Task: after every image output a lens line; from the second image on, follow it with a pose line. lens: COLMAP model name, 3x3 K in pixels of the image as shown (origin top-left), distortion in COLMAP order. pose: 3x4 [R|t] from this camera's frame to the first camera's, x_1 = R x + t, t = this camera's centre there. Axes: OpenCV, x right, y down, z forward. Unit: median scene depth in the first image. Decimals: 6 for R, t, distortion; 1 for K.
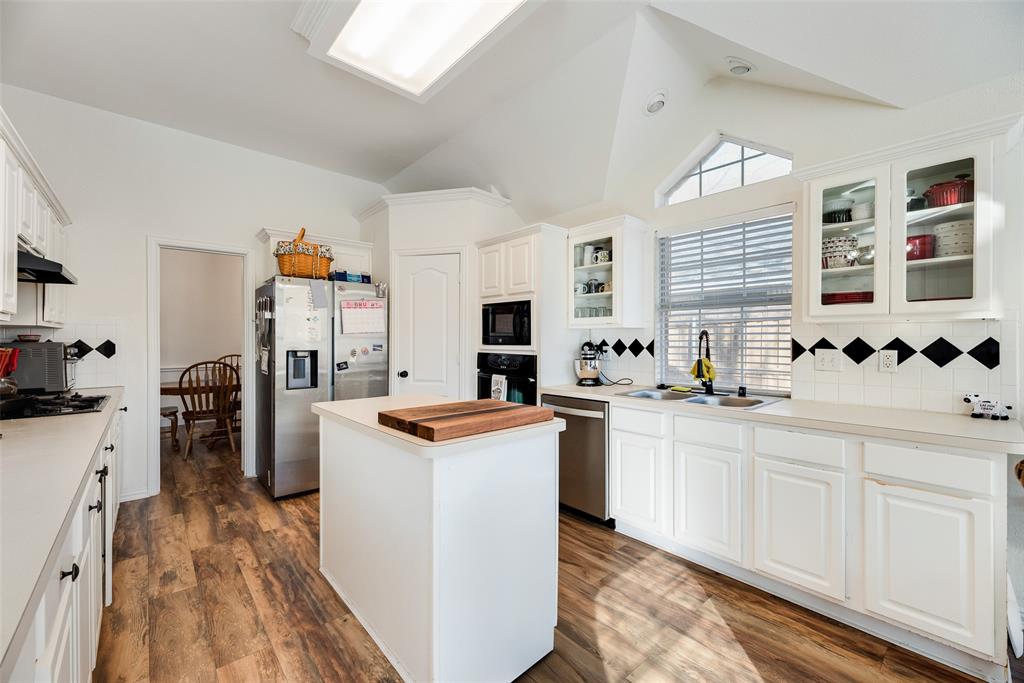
lens RADIAL K [[412.0, 0, 516.2], [0, 412.0, 342.1], [0, 0, 1]] dist [0.003665, -0.000276]
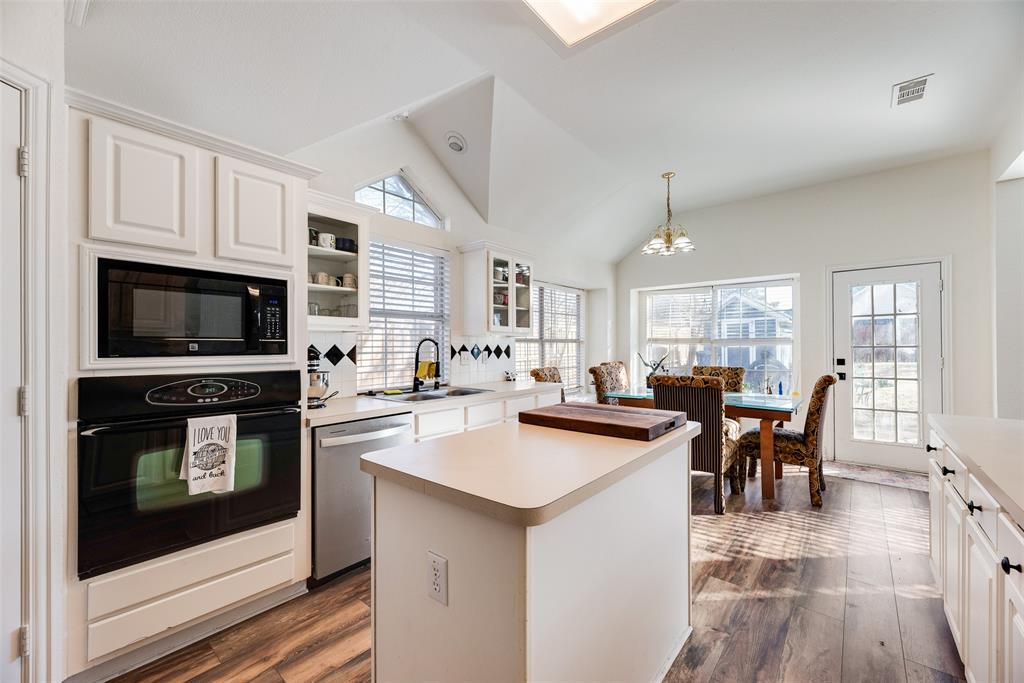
lens RADIAL K [[412.0, 0, 516.3], [0, 412.0, 347.5], [0, 0, 1]] dist [0.003665, -0.000276]
pose [[-0.143773, -0.002401, 0.989608, -0.897656], [0.008388, 0.999958, 0.003644, -0.002564], [-0.989575, 0.008825, -0.143747, 1.092328]]
